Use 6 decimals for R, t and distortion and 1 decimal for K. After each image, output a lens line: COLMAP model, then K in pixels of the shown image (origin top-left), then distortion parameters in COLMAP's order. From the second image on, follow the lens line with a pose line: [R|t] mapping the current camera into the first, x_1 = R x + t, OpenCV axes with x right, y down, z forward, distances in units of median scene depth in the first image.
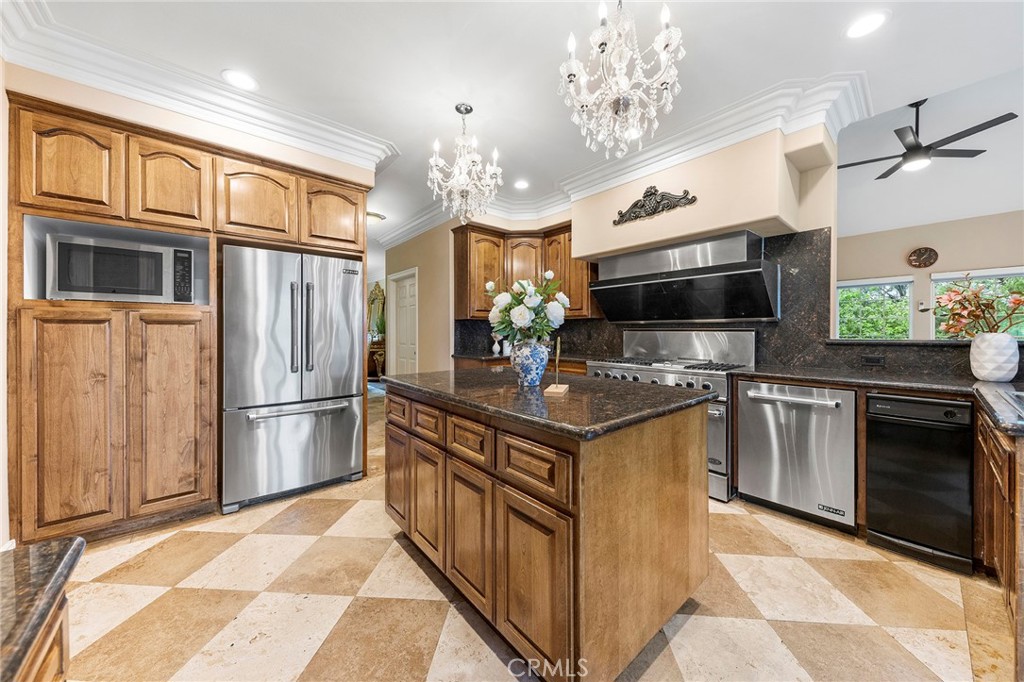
lens RADIAL K [[347.8, 0, 496.4], [0, 347.8, 329.9], [0, 0, 1]] dist [0.001642, 0.000114]
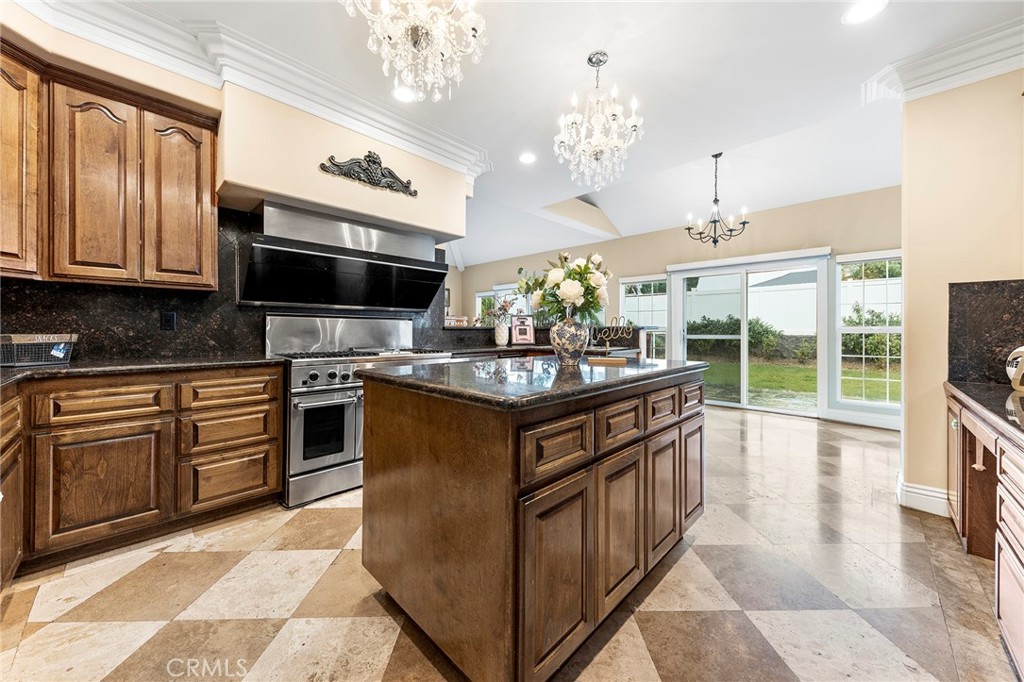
lens RADIAL K [[387.6, 0, 515.1], [0, 387.6, 330.1], [0, 0, 1]] dist [0.000329, -0.000033]
pose [[-0.145830, 0.006963, 0.989285, -0.714622], [-0.004444, 0.999961, -0.007693, 0.055347], [-0.989300, -0.005519, -0.145793, 0.972595]]
